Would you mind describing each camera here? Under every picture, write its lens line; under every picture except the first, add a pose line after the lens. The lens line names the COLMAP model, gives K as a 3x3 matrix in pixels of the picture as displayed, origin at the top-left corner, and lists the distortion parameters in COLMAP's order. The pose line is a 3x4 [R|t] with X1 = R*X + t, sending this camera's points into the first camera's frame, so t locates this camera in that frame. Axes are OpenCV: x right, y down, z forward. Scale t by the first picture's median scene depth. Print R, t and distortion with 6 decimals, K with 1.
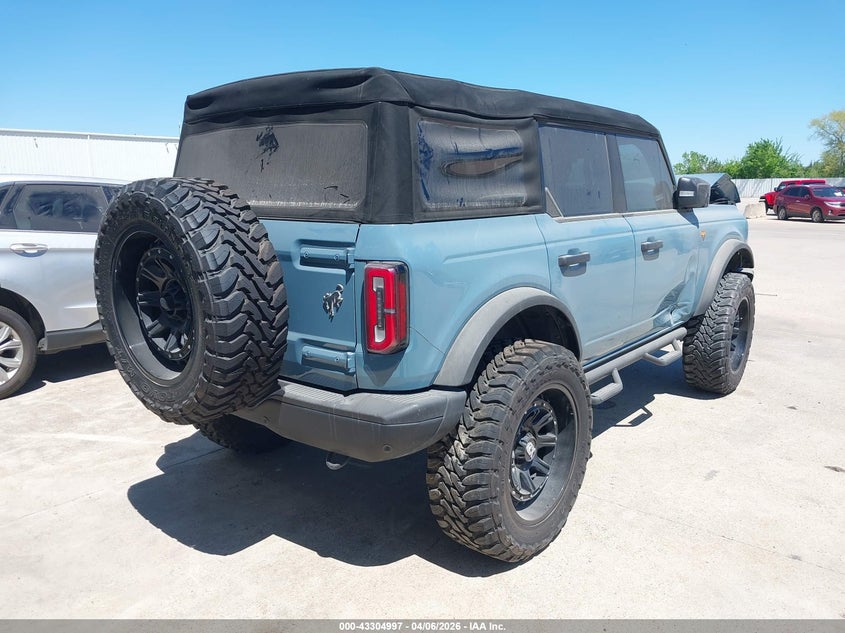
lens RADIAL K [[661.6, 0, 414.3], [0, 661.6, 320.4], [0, 0, 1]] dist [0.013457, 0.008255]
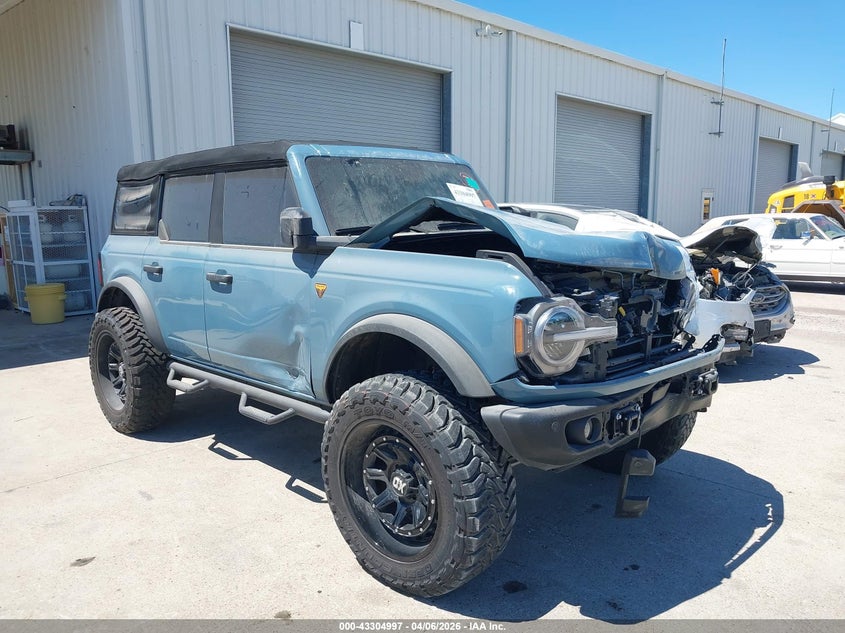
lens RADIAL K [[661.6, 0, 419.7], [0, 661.6, 313.9], [0, 0, 1]] dist [0.013457, 0.008255]
pose [[-0.085791, 0.169638, -0.981765, 1.424384], [-0.177750, 0.966983, 0.182617, -0.320410], [0.980329, 0.190175, -0.052805, 1.458796]]
